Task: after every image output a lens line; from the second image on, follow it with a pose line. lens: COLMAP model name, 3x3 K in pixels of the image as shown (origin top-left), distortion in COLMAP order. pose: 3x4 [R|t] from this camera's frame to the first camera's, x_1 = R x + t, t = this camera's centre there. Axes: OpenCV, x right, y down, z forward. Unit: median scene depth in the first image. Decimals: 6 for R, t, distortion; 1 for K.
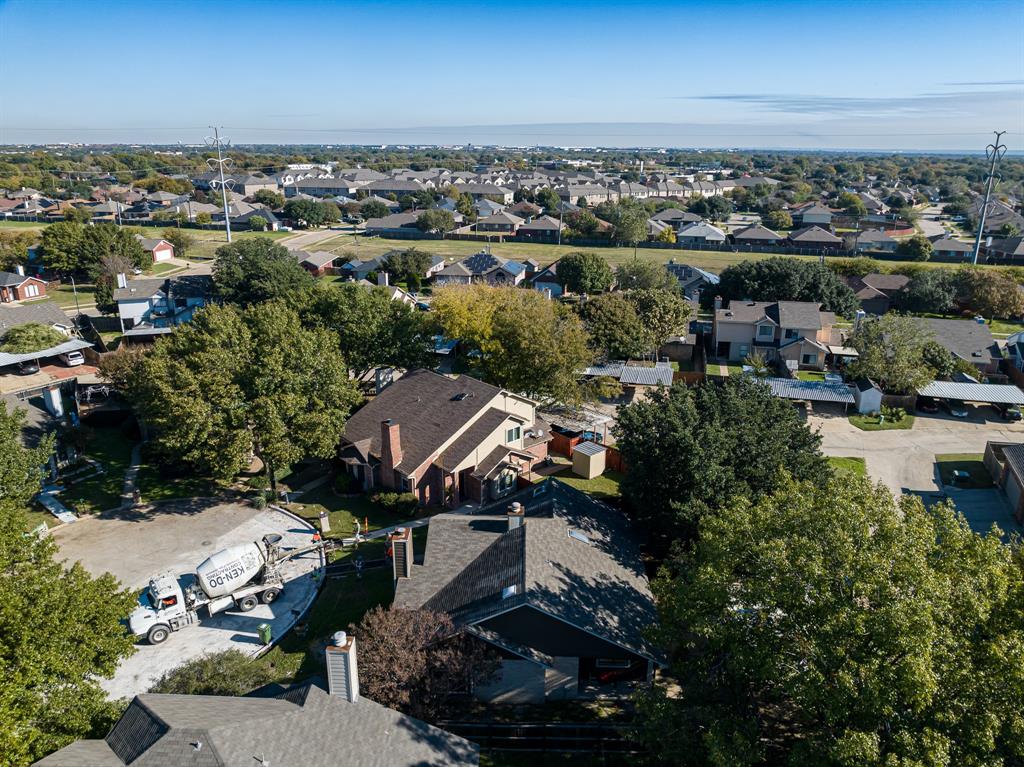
lens RADIAL K [[720.9, 0, 512.0], [0, 720.9, 383.5], [0, 0, 1]] dist [-0.037602, -0.001138]
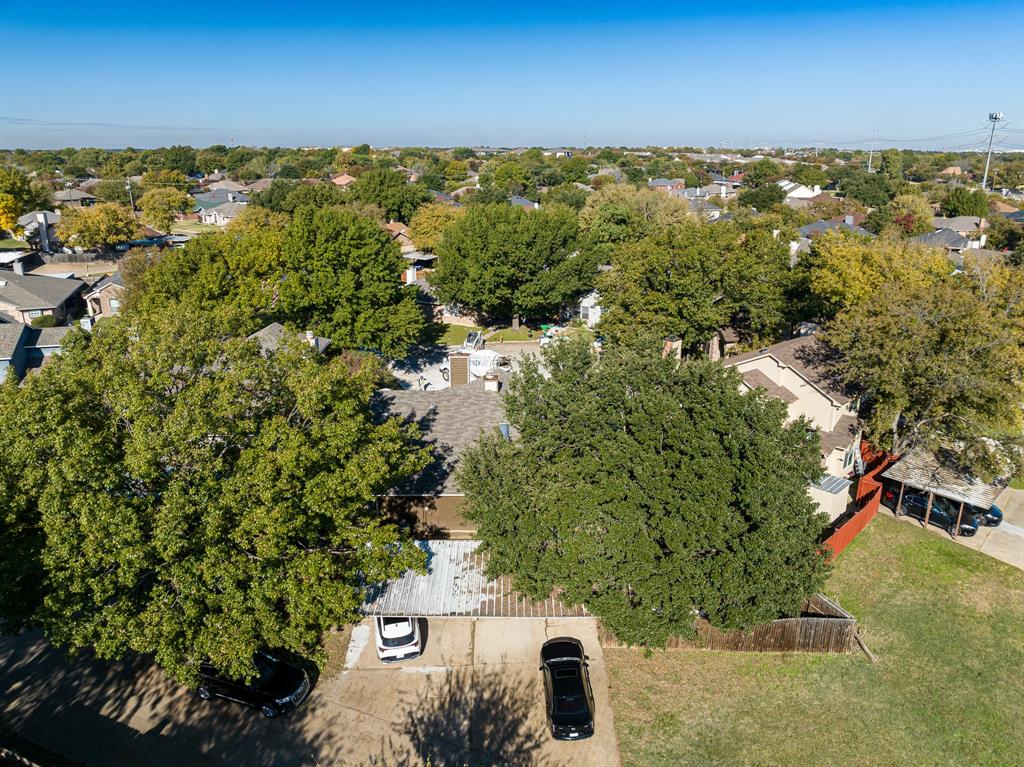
lens RADIAL K [[720.9, 0, 512.0], [0, 720.9, 383.5], [0, 0, 1]] dist [-0.037602, -0.001138]
pose [[0.038046, 0.306619, -0.951072, 0.805314], [-0.318794, 0.905752, 0.279256, -0.101297], [0.947060, 0.292572, 0.132208, 0.682218]]
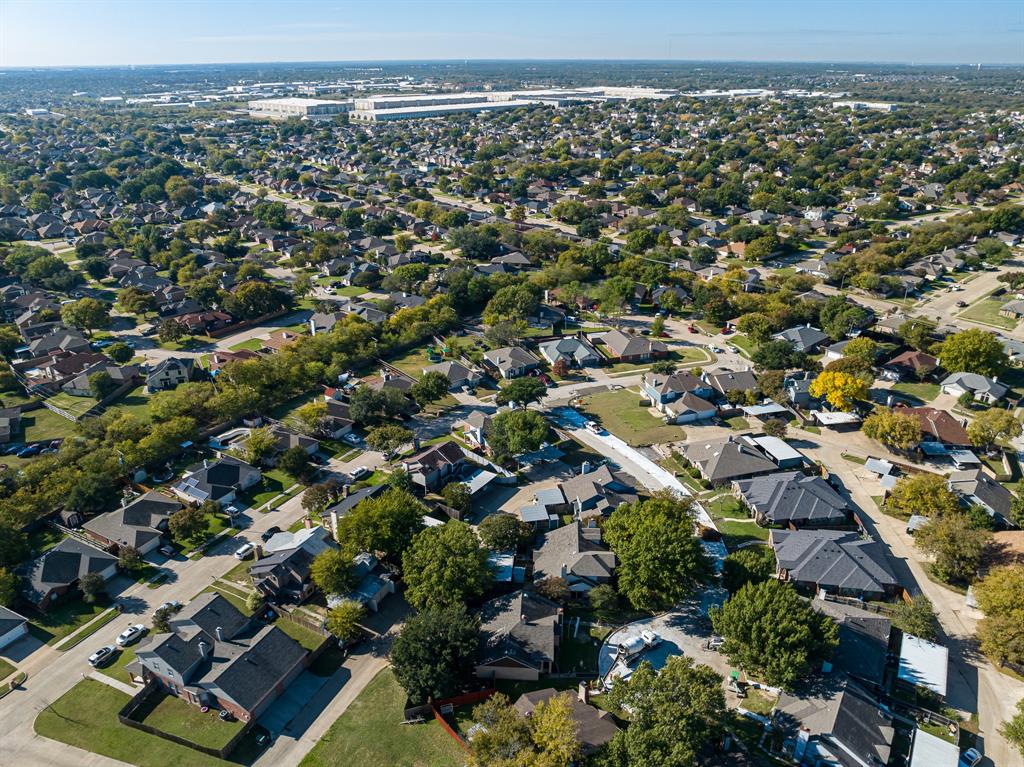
lens RADIAL K [[720.9, 0, 512.0], [0, 720.9, 383.5], [0, 0, 1]] dist [-0.037602, -0.001138]
pose [[-0.999317, -0.014646, 0.033934, -0.025793], [0.012165, 0.736633, 0.676183, -1.919200], [-0.034901, 0.676134, -0.735952, 1.922981]]
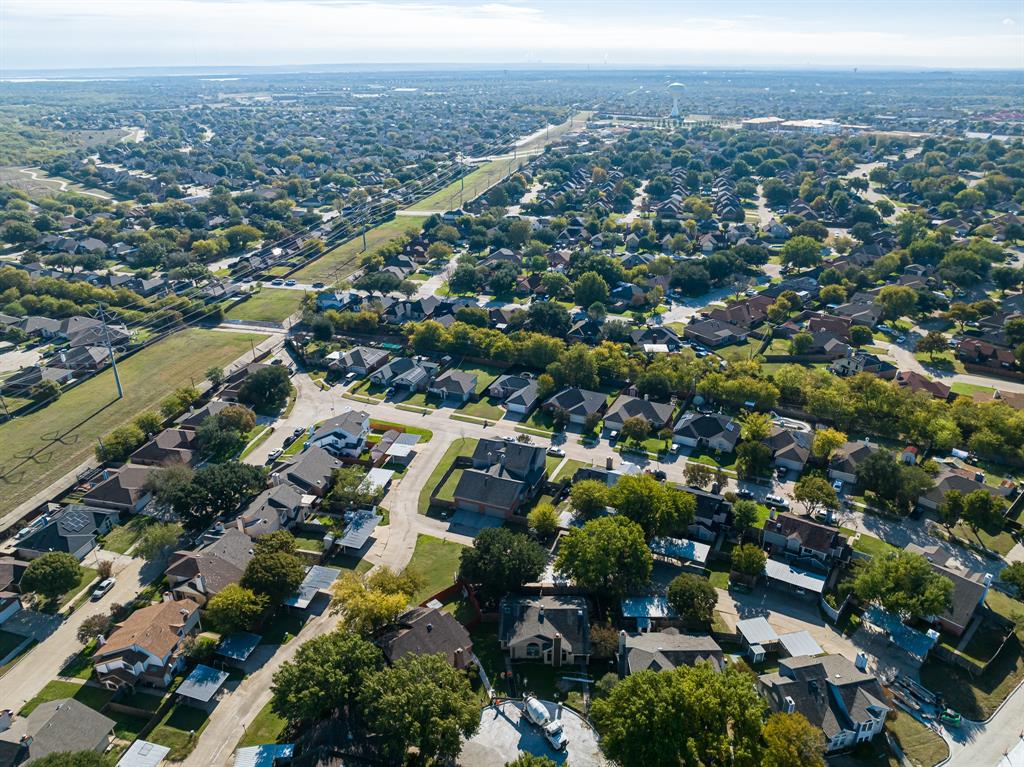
lens RADIAL K [[720.9, 0, 512.0], [0, 720.9, 383.5], [0, 0, 1]] dist [-0.037602, -0.001138]
pose [[-0.021035, -0.413903, 0.910078, -1.780626], [0.314421, 0.861354, 0.399010, -1.424533], [-0.949050, 0.294541, 0.112021, 0.390857]]
